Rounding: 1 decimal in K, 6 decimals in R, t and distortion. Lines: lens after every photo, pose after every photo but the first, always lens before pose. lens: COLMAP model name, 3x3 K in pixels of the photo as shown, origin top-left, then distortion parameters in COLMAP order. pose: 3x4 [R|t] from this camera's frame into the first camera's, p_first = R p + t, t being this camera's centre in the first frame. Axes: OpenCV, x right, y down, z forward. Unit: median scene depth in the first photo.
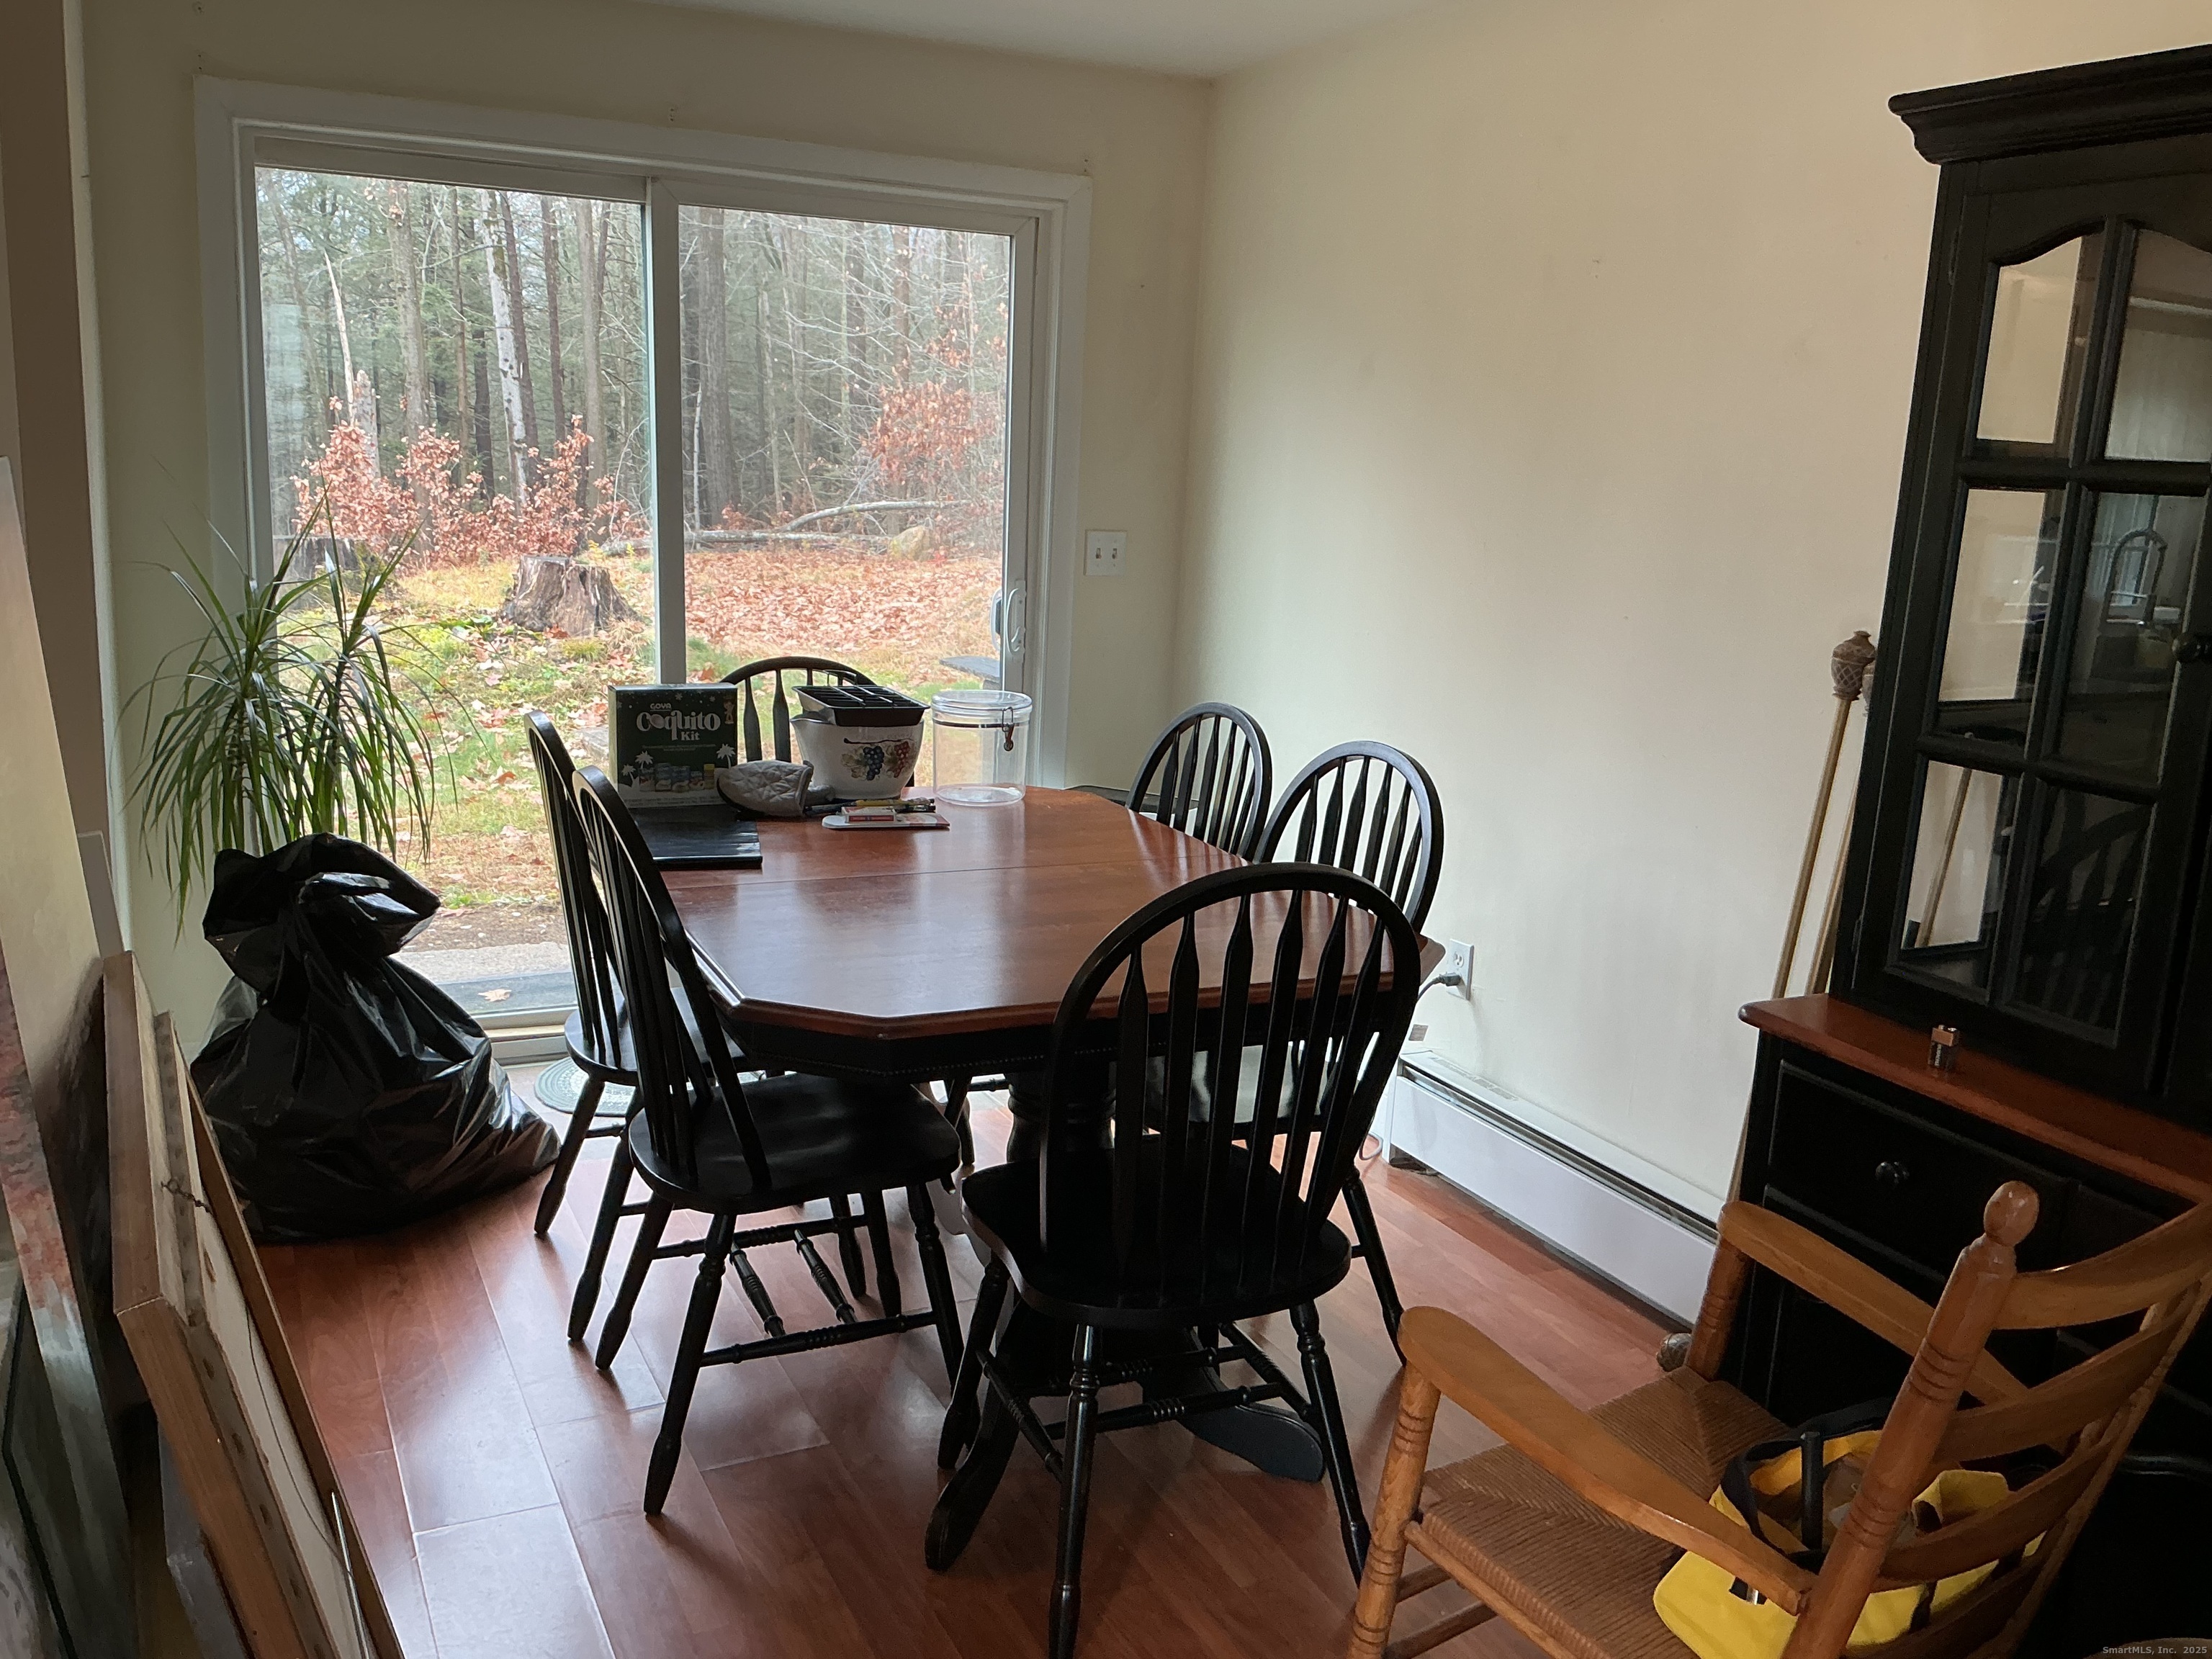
lens RADIAL K [[1893.1, 0, 1106.0], [0, 1893.1, 829.5], [0, 0, 1]] dist [0.113622, -0.174174]
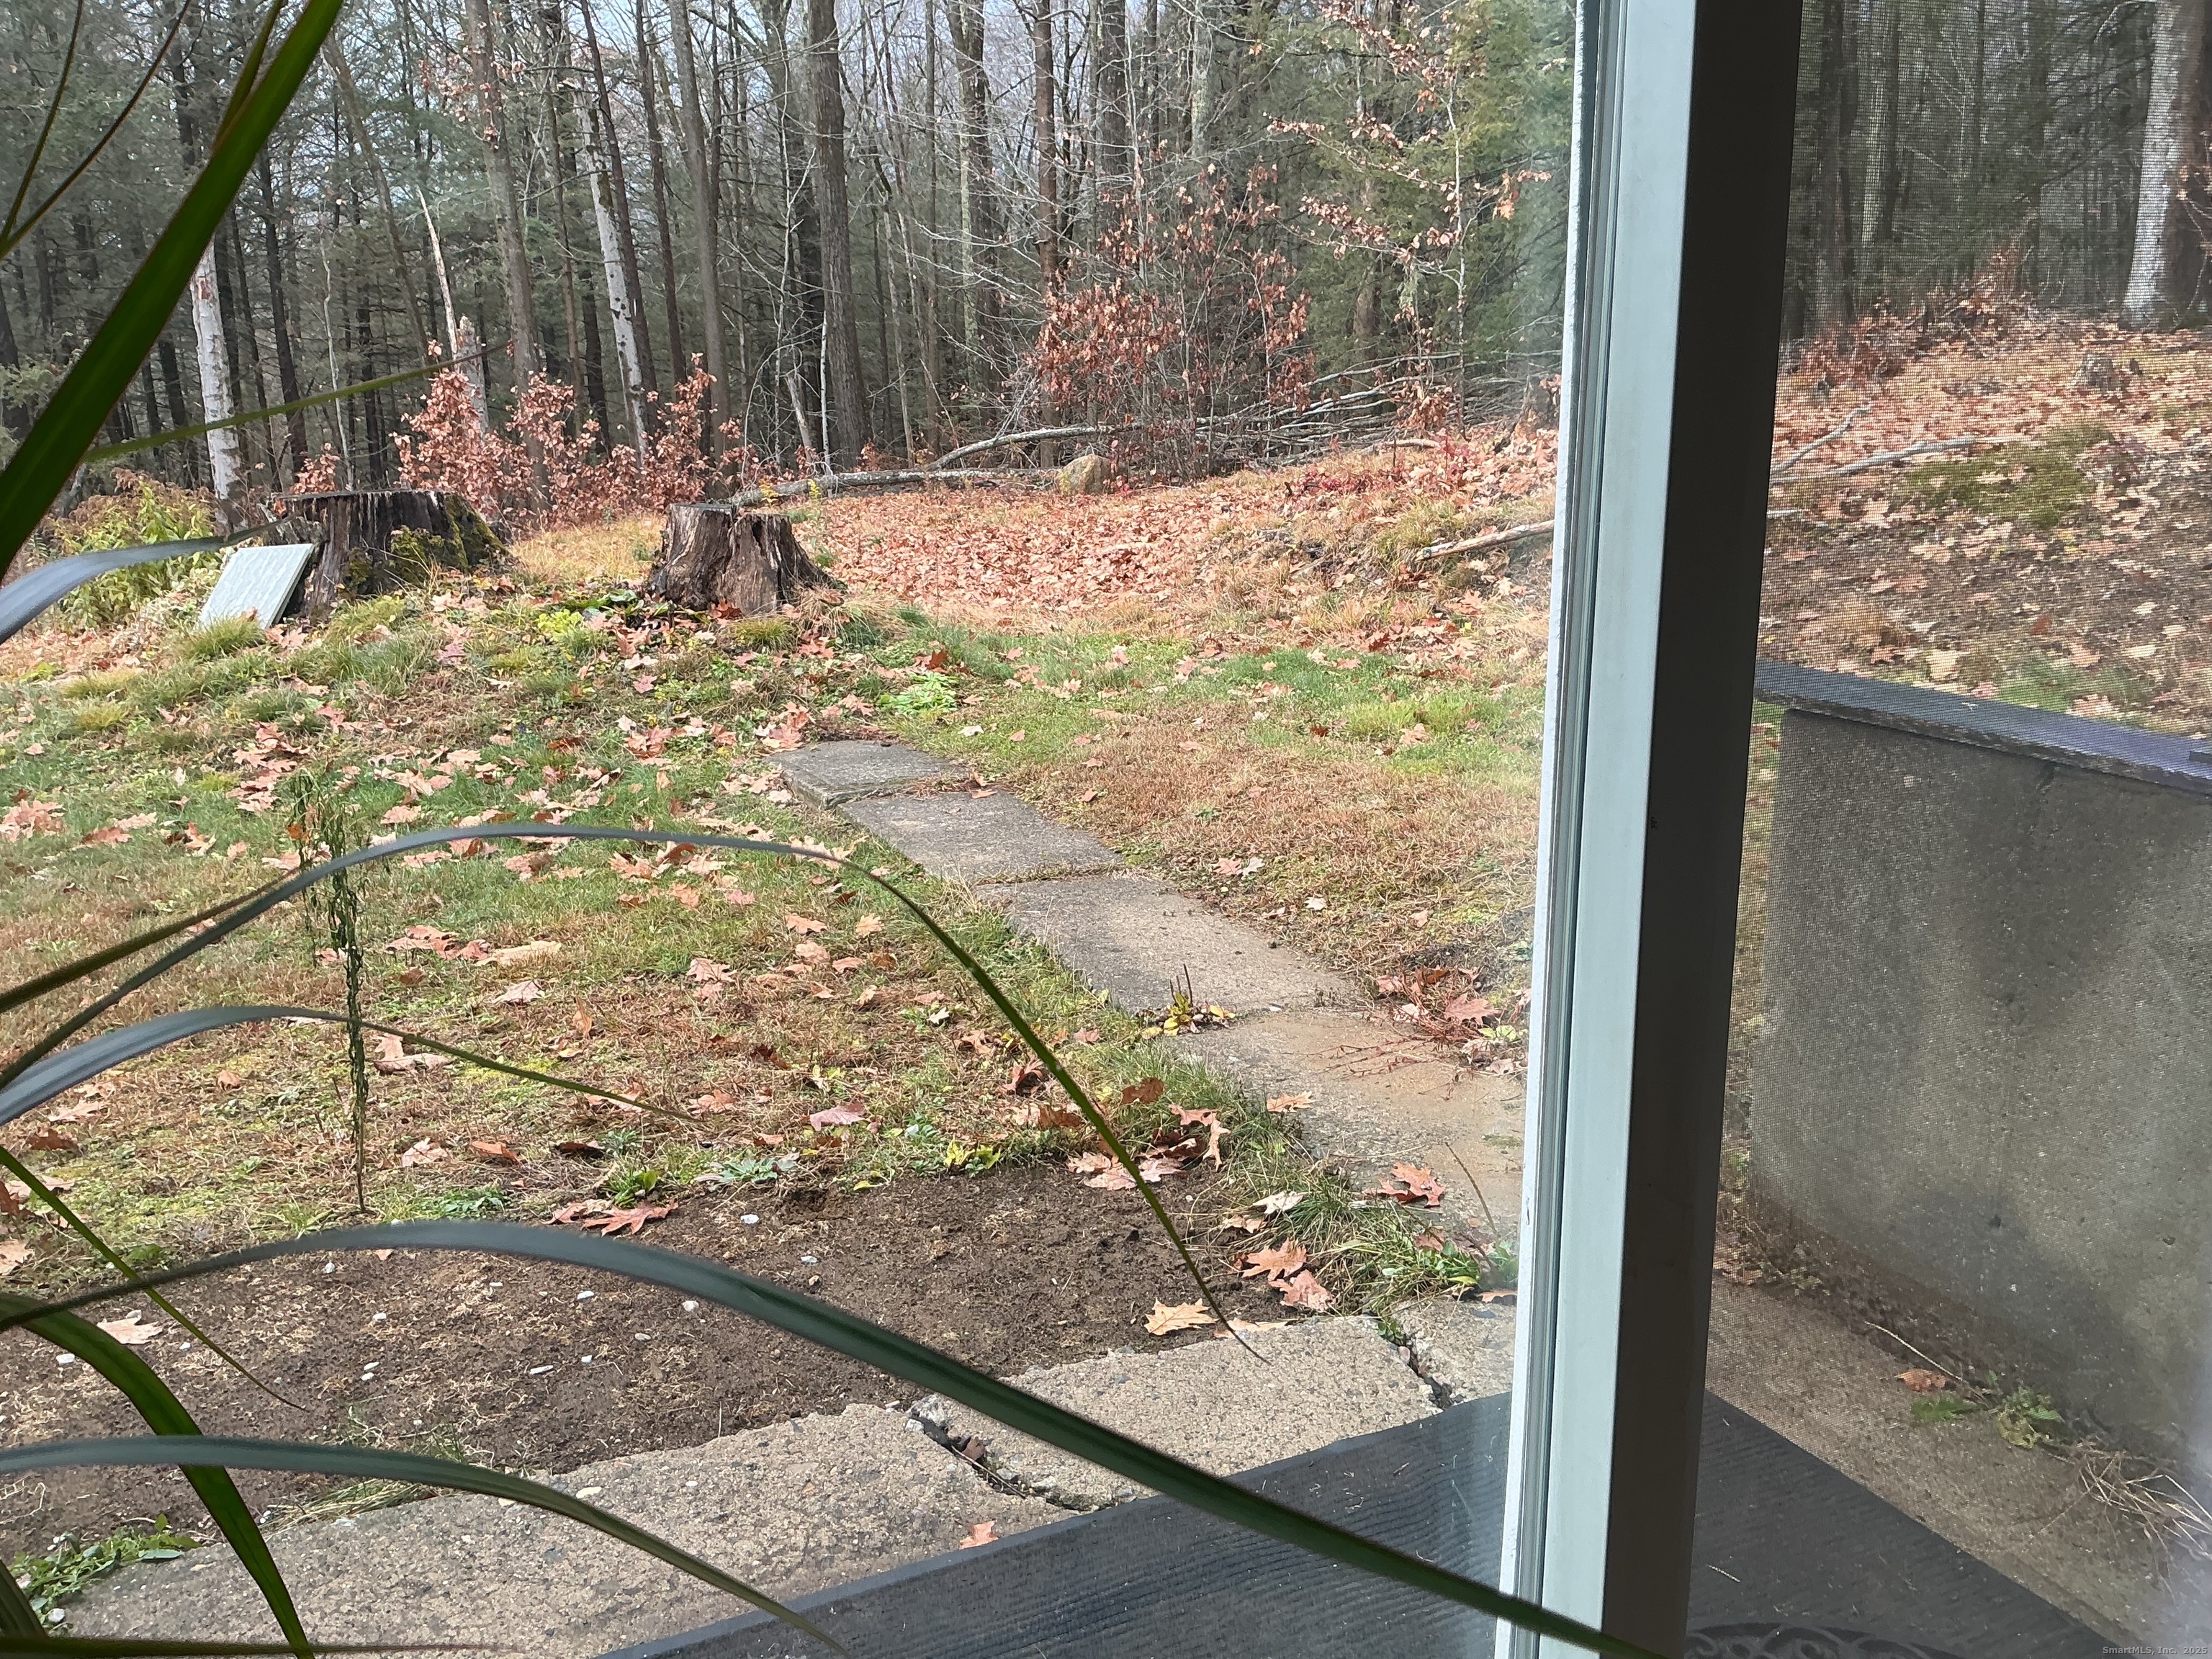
lens RADIAL K [[1893.1, 0, 1106.0], [0, 1893.1, 829.5], [0, 0, 1]] dist [0.113622, -0.174174]
pose [[0.997312, -0.038116, -0.062577, -0.041730], [0.040252, 0.998636, 0.033244, -0.015646], [0.061224, -0.035673, 0.997486, 0.118380]]
